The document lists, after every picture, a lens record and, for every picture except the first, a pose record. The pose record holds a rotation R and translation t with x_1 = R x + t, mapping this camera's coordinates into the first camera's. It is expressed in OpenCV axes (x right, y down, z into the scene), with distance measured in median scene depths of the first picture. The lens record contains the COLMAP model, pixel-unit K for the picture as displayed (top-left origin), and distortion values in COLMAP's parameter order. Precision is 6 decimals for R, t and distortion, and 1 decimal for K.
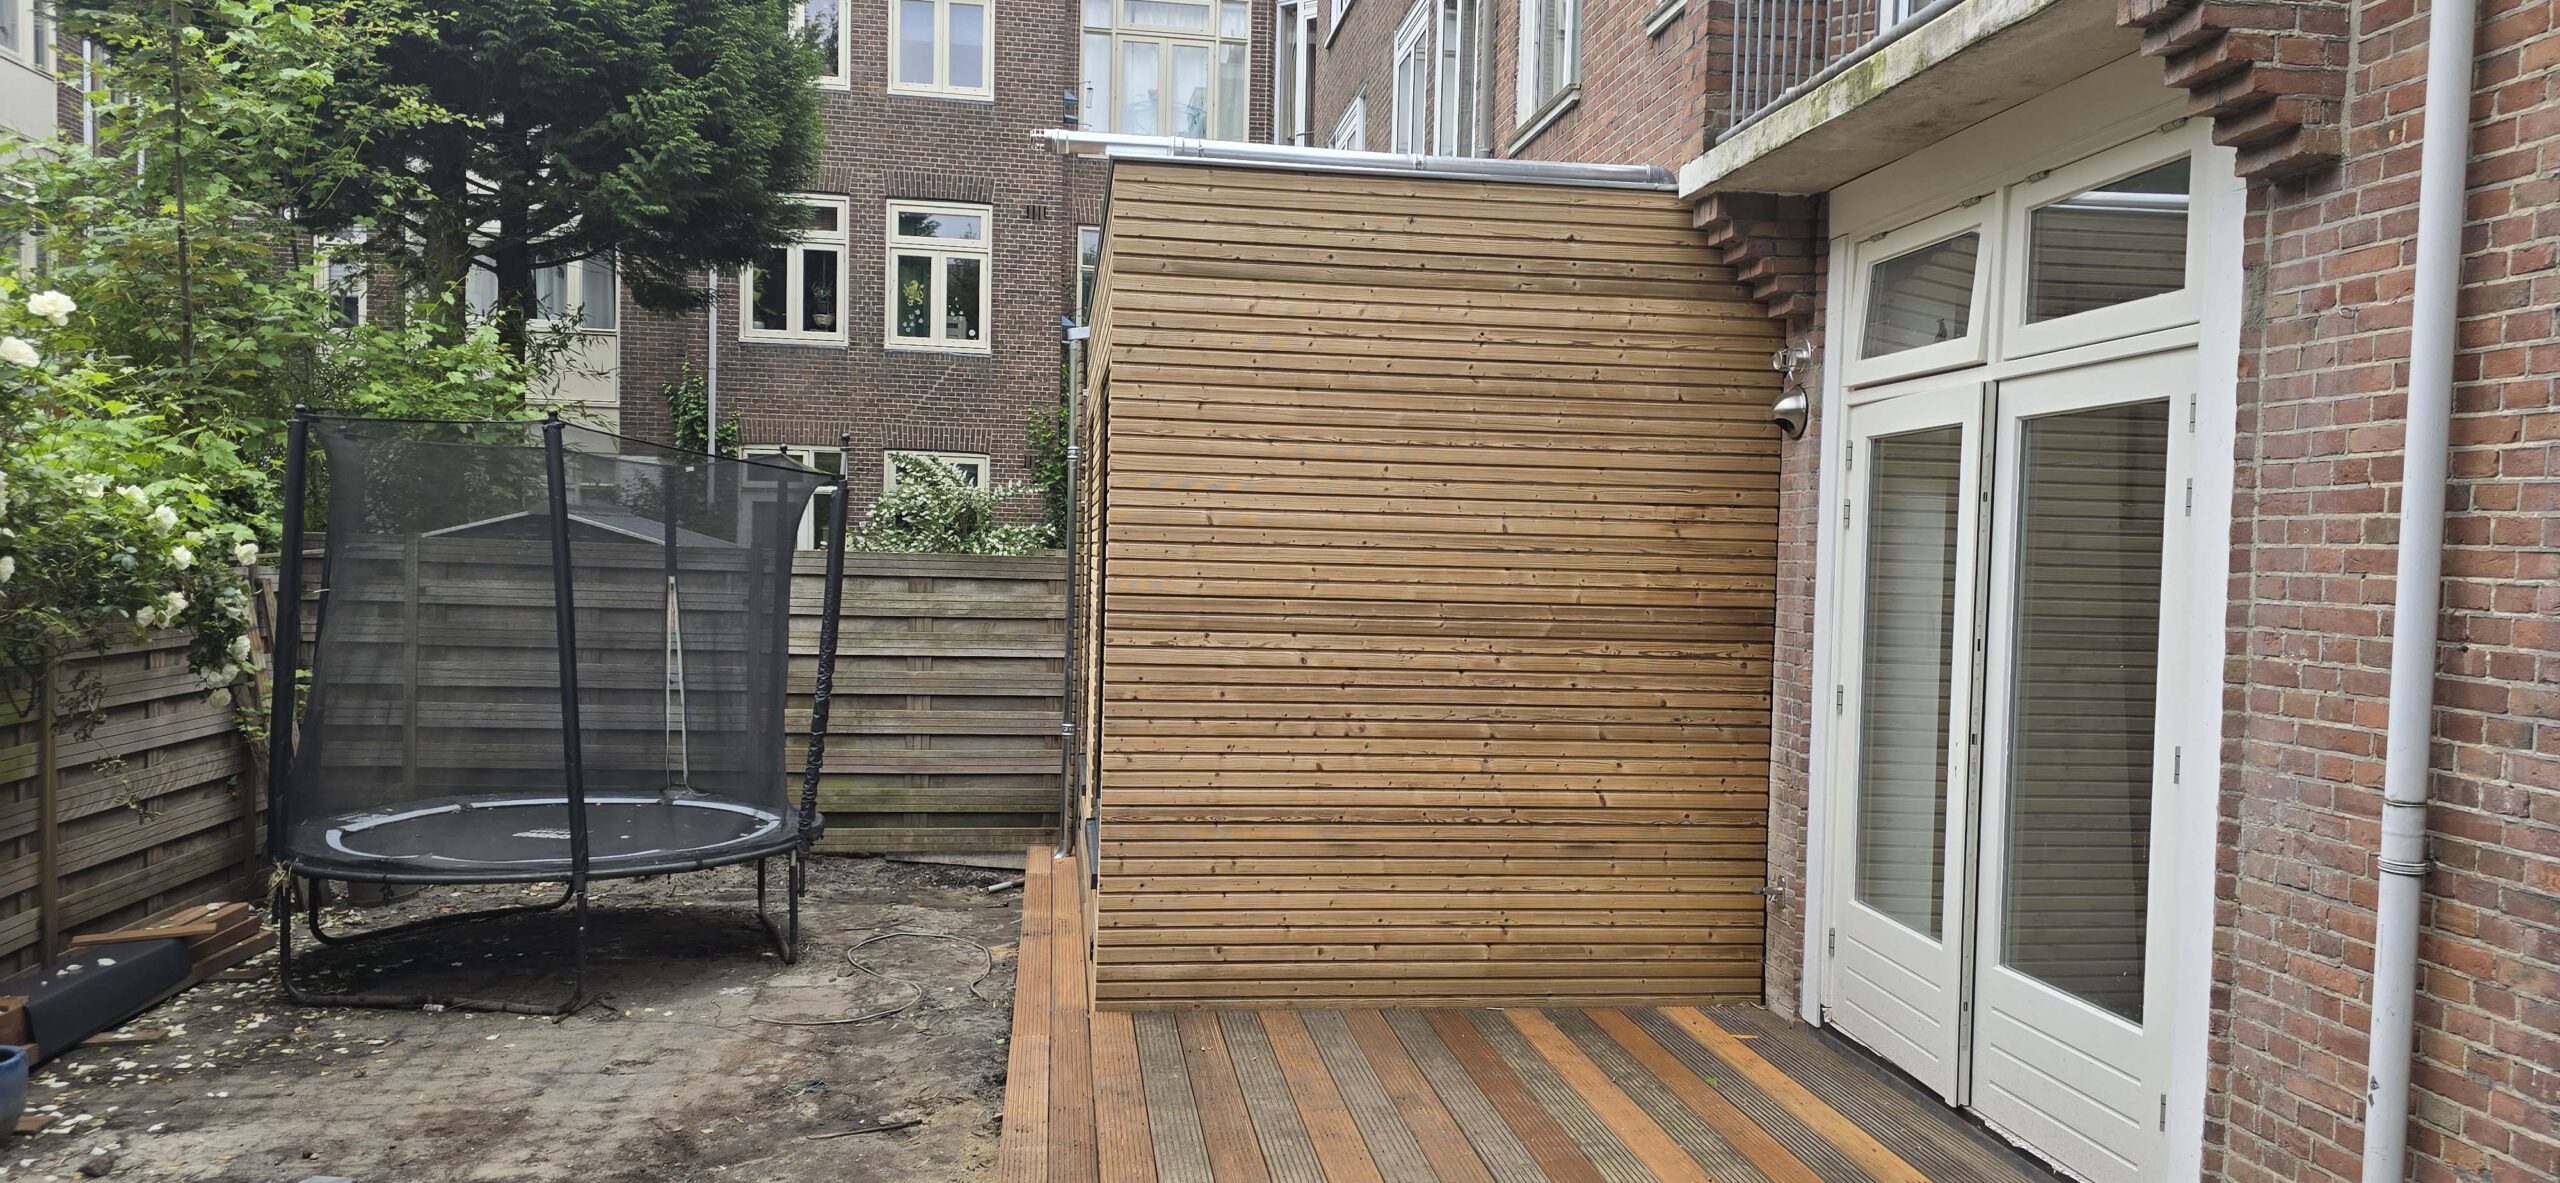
lens RADIAL K [[1727.9, 0, 1293.1], [0, 1727.9, 592.0], [0, 0, 1]] dist [0.056504, -0.035274]
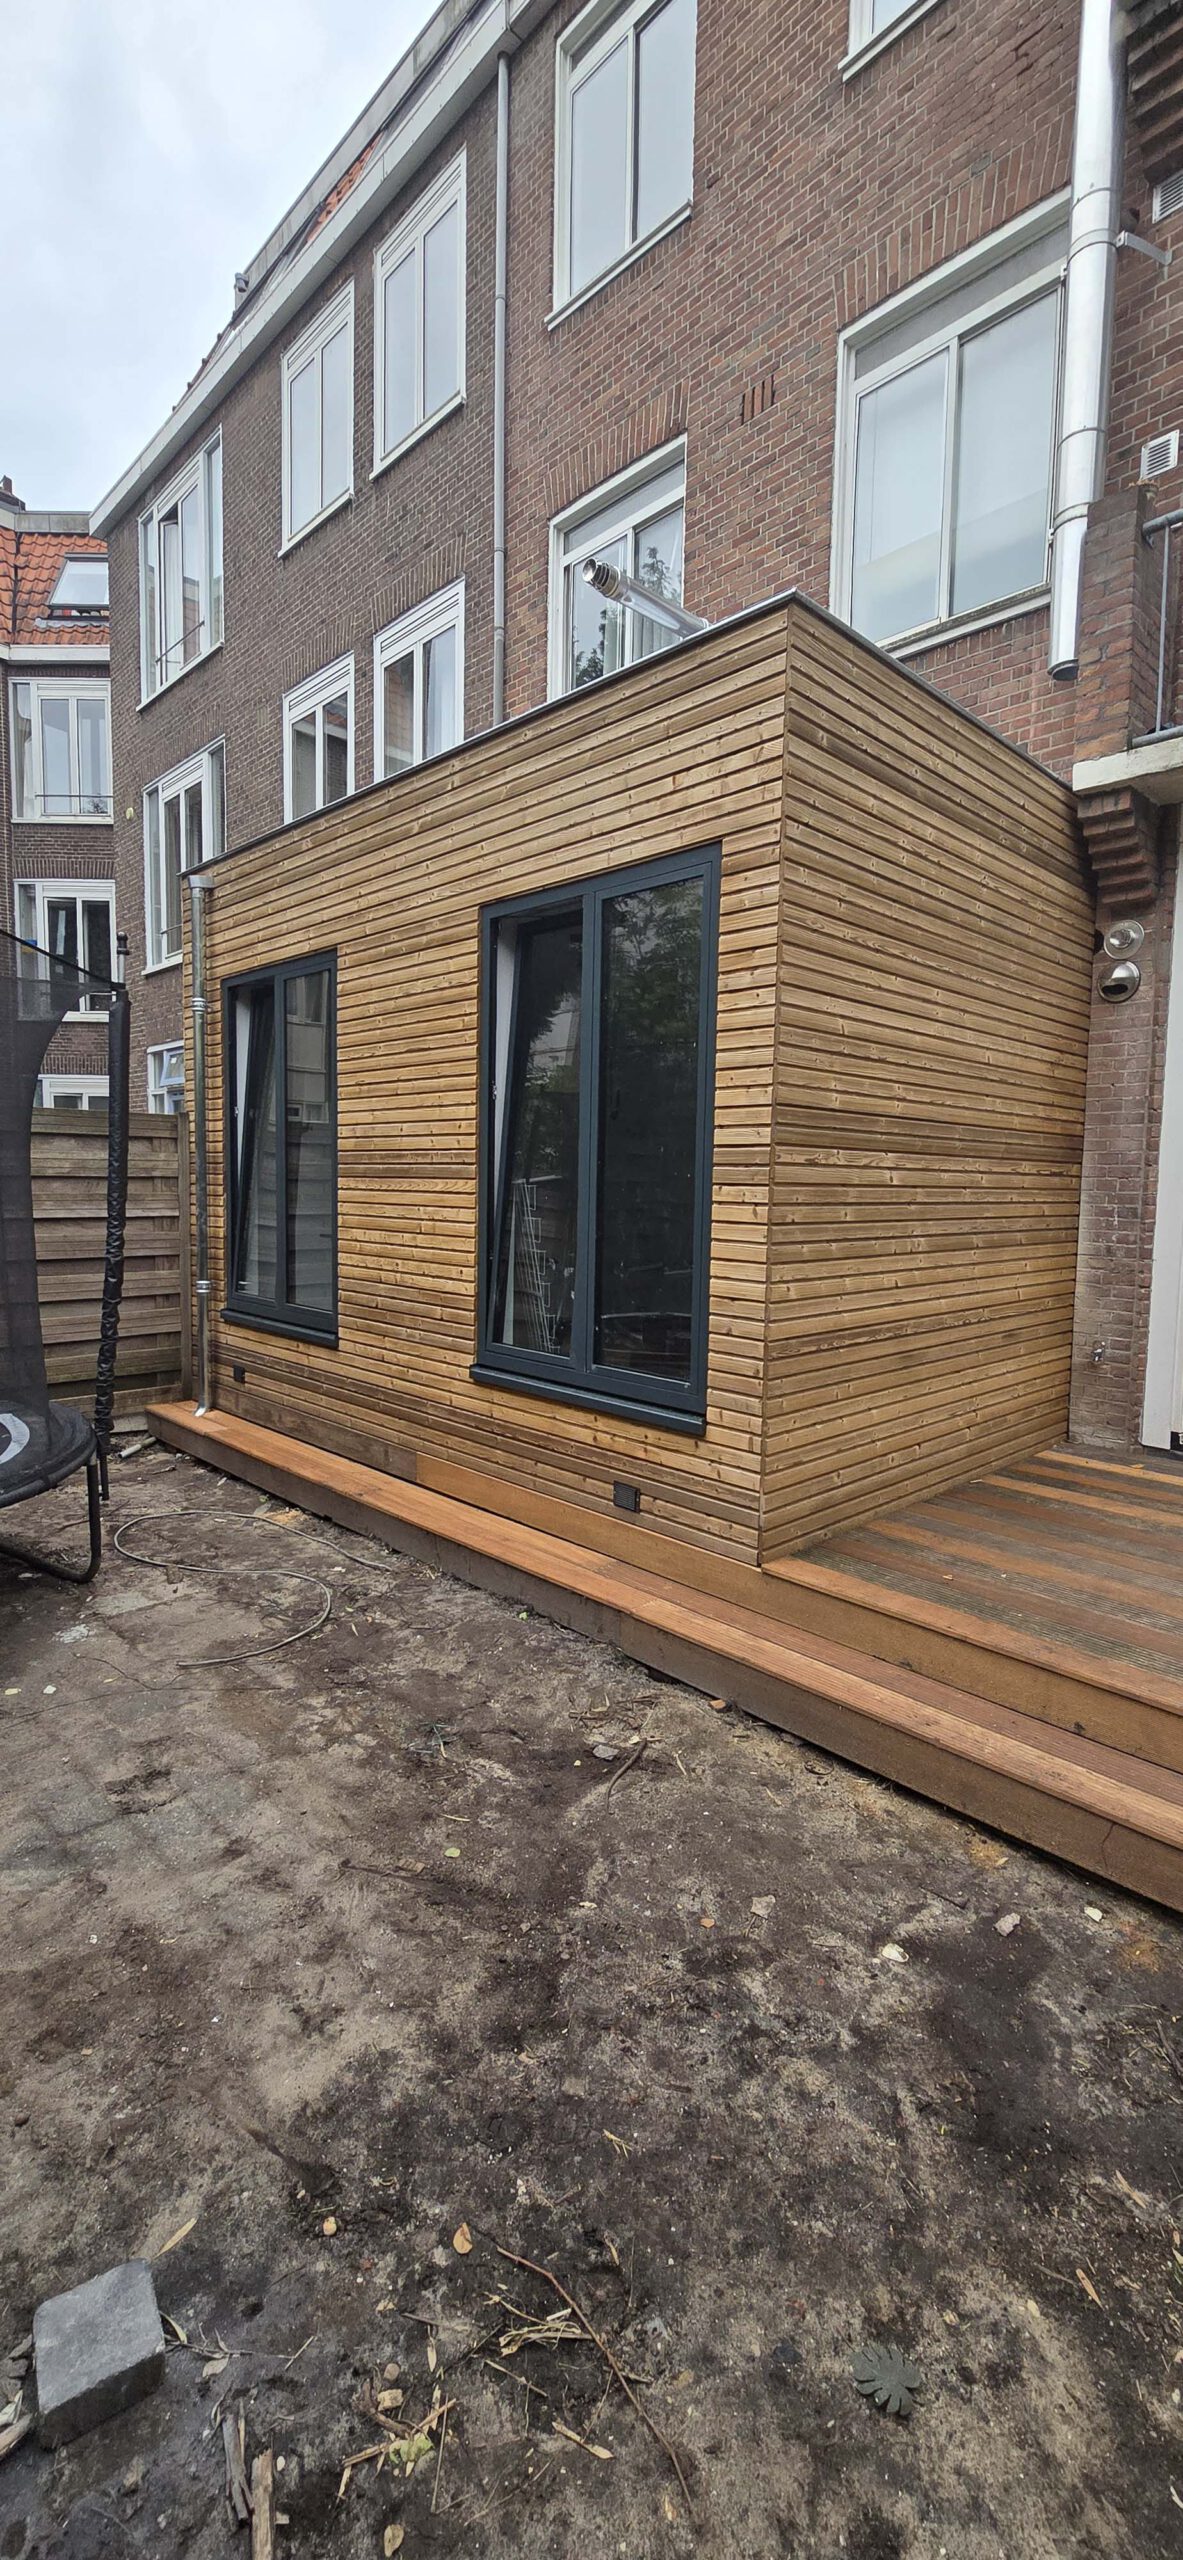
lens RADIAL K [[1053.3, 0, 589.7], [0, 1053.3, 1263.1], [0, 0, 1]] dist [-0.003366, 0.000323]
pose [[0.801361, -0.059723, 0.595192, -0.483587], [0.017926, 0.996954, 0.075900, 0.037037], [-0.597912, -0.050154, 0.799991, 0.584252]]
